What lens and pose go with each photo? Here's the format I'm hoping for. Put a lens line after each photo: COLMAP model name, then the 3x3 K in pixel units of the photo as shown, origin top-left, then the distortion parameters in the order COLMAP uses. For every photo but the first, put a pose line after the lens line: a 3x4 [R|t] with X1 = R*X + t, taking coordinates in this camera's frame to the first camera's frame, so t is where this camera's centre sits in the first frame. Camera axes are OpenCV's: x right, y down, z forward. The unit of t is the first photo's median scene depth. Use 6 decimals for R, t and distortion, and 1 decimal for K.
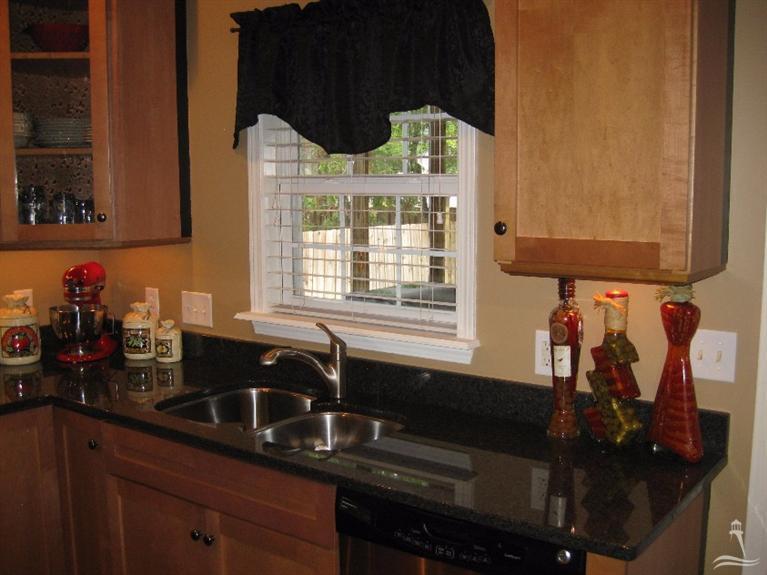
lens RADIAL K [[845.5, 0, 392.9], [0, 845.5, 292.2], [0, 0, 1]] dist [-0.169520, 0.117291]
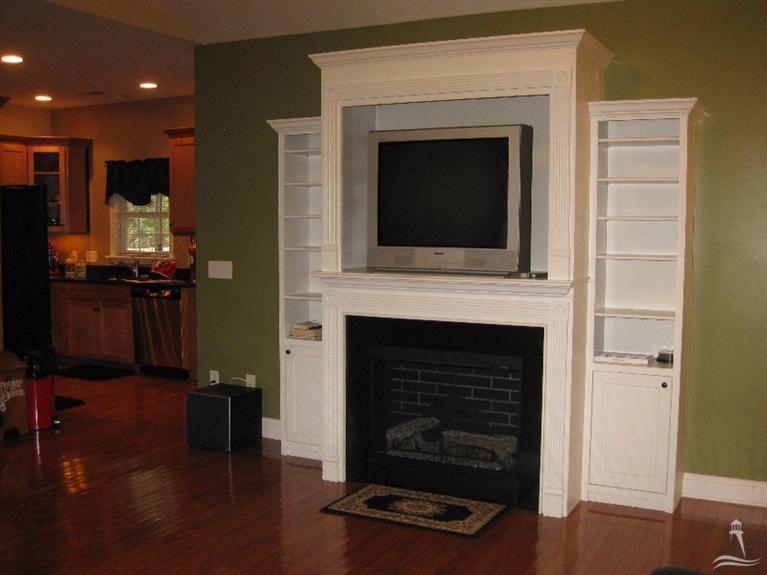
lens RADIAL K [[845.5, 0, 392.9], [0, 845.5, 292.2], [0, 0, 1]] dist [-0.169520, 0.117291]
pose [[0.986274, -0.000338, 0.165119, 0.346487], [0.006909, 0.999207, -0.039223, 0.282559], [-0.164975, 0.039825, 0.985493, -2.143683]]
